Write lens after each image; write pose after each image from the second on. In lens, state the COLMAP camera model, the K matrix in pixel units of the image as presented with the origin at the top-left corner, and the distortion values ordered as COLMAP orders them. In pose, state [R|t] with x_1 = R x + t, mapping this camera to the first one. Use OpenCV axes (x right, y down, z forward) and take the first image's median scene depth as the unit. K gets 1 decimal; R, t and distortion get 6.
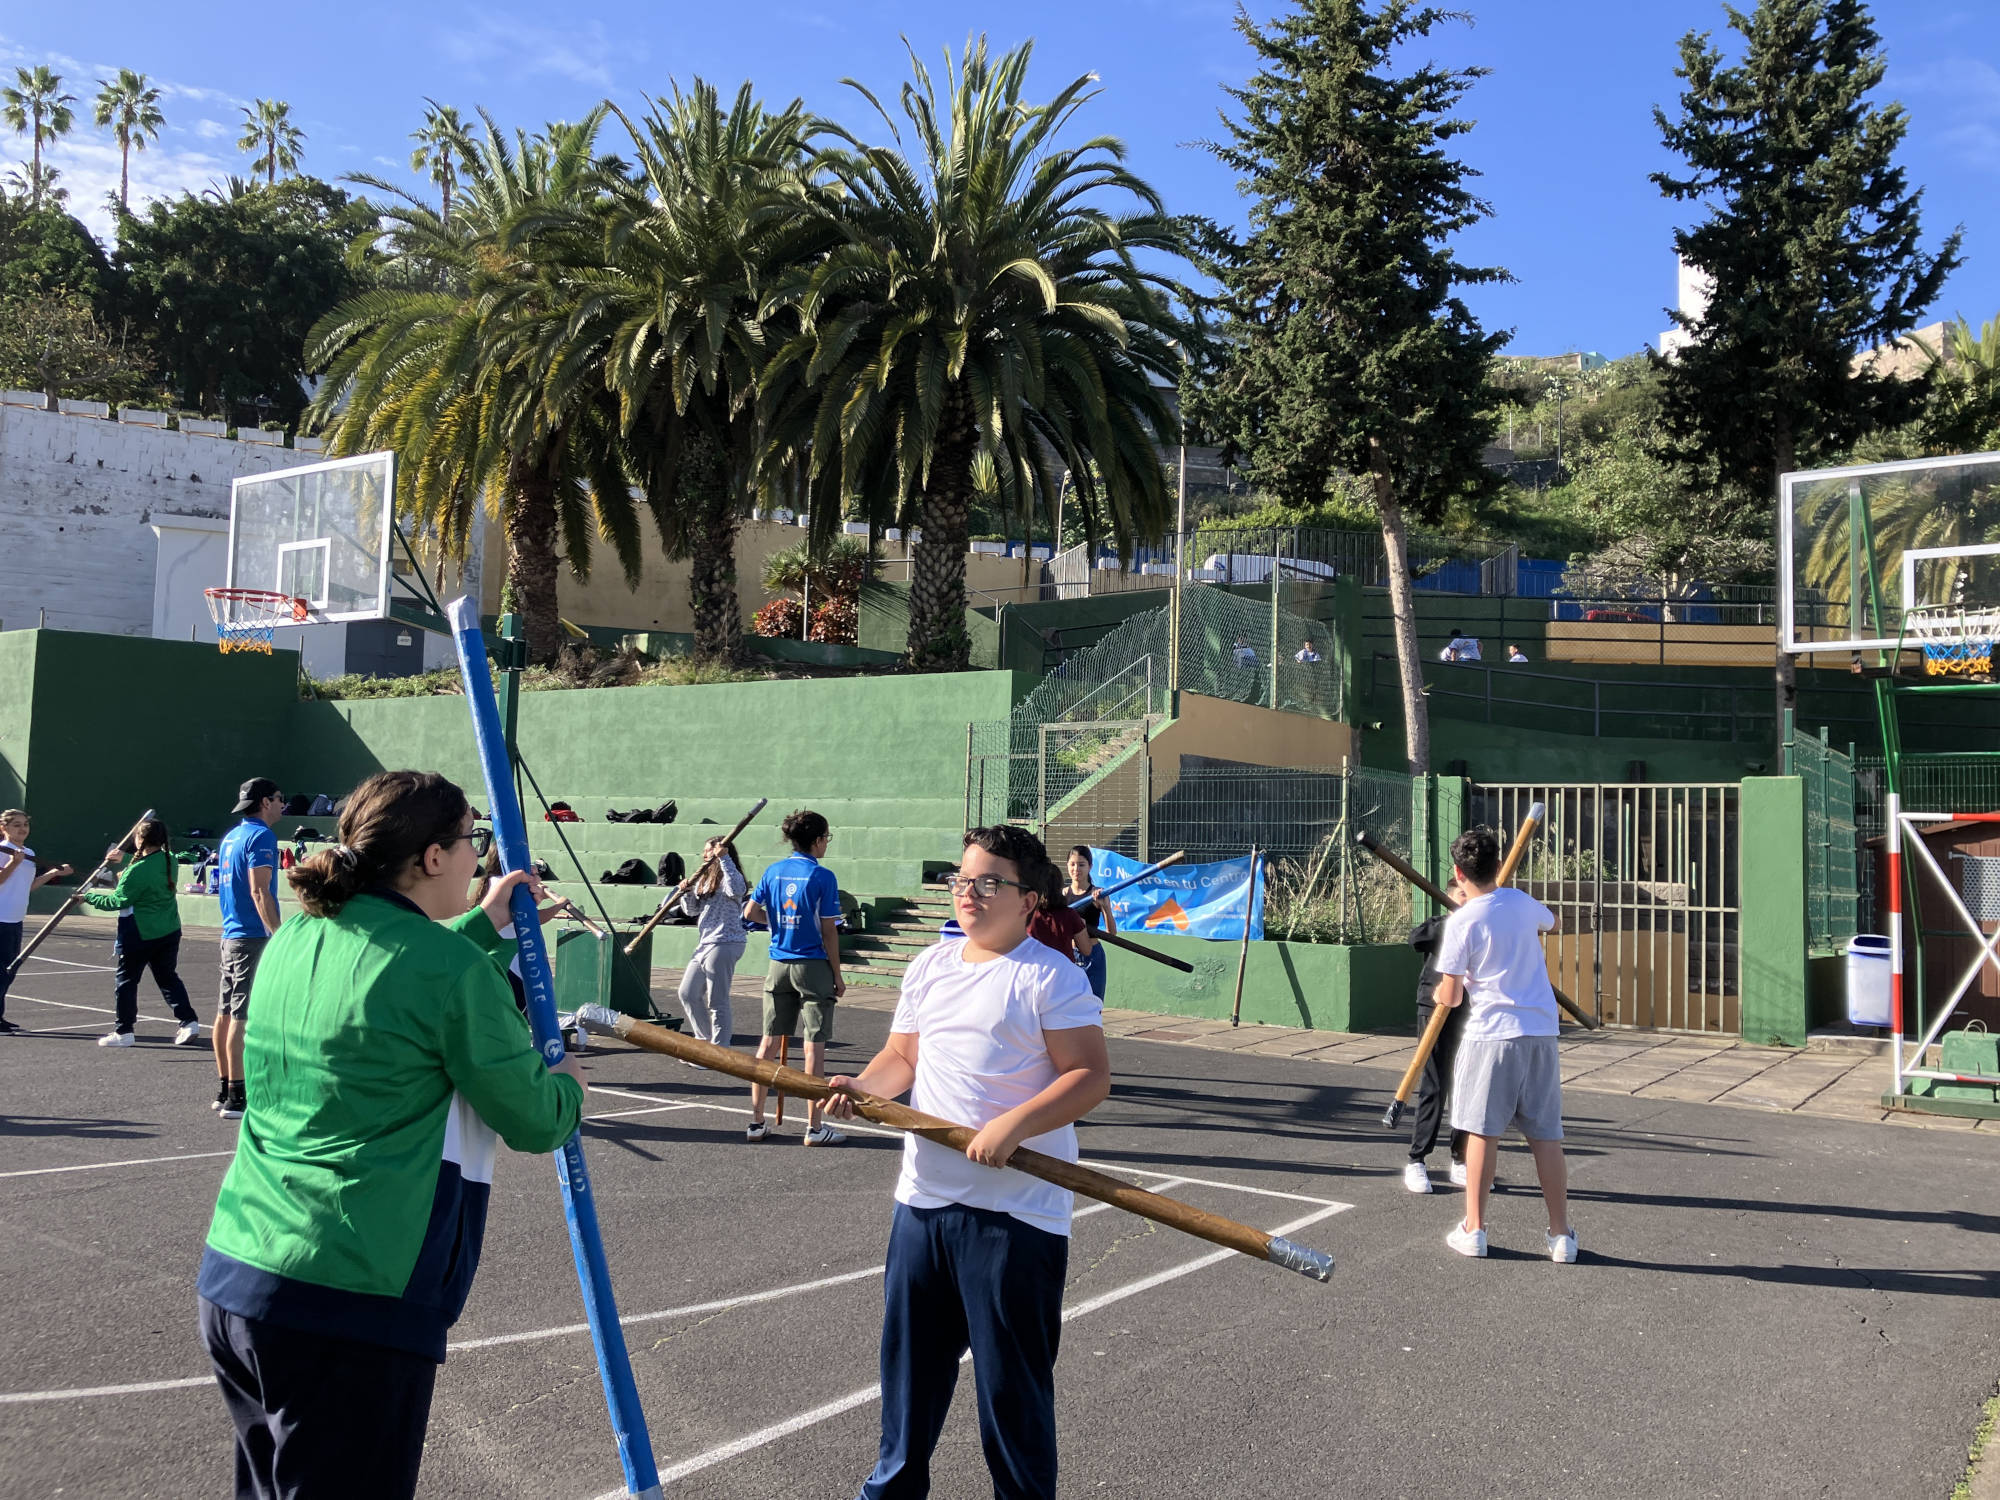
lens RADIAL K [[1609.4, 0, 996.1], [0, 1609.4, 710.6], [0, 0, 1]] dist [-0.004359, 0.001981]
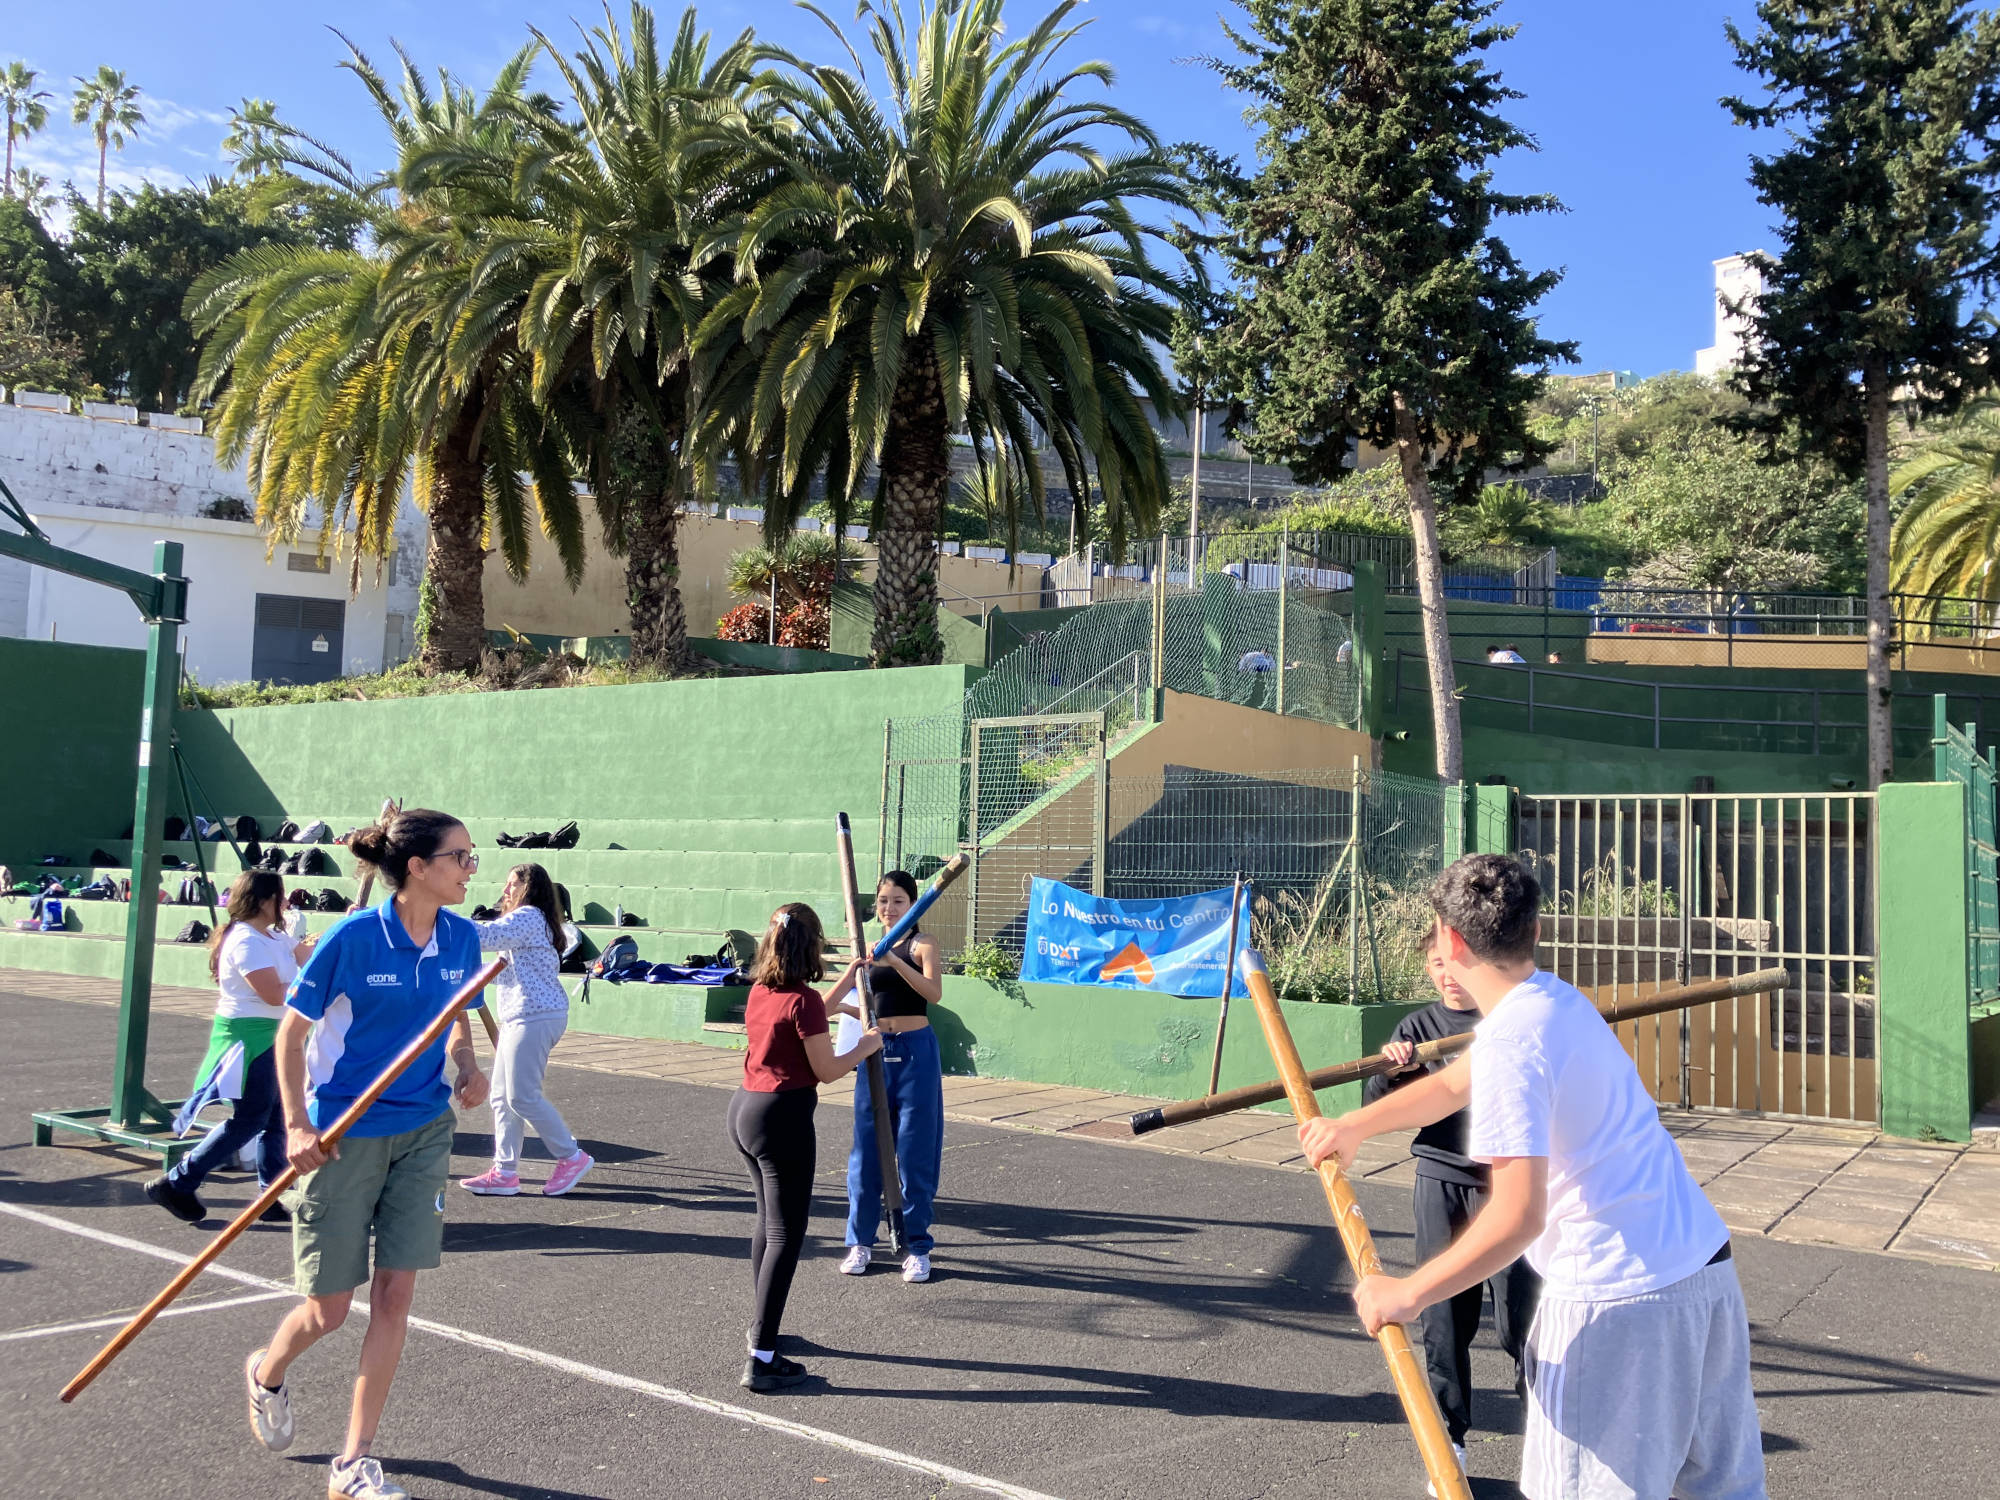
lens RADIAL K [[1609.1, 0, 1045.4], [0, 1609.1, 745.5], [0, 0, 1]] dist [0.009176, -0.002372]
pose [[0.999923, 0.001461, 0.012353, 0.032390], [-0.001494, 0.999995, 0.002695, 0.011454], [-0.012349, -0.002713, 0.999920, 0.129292]]
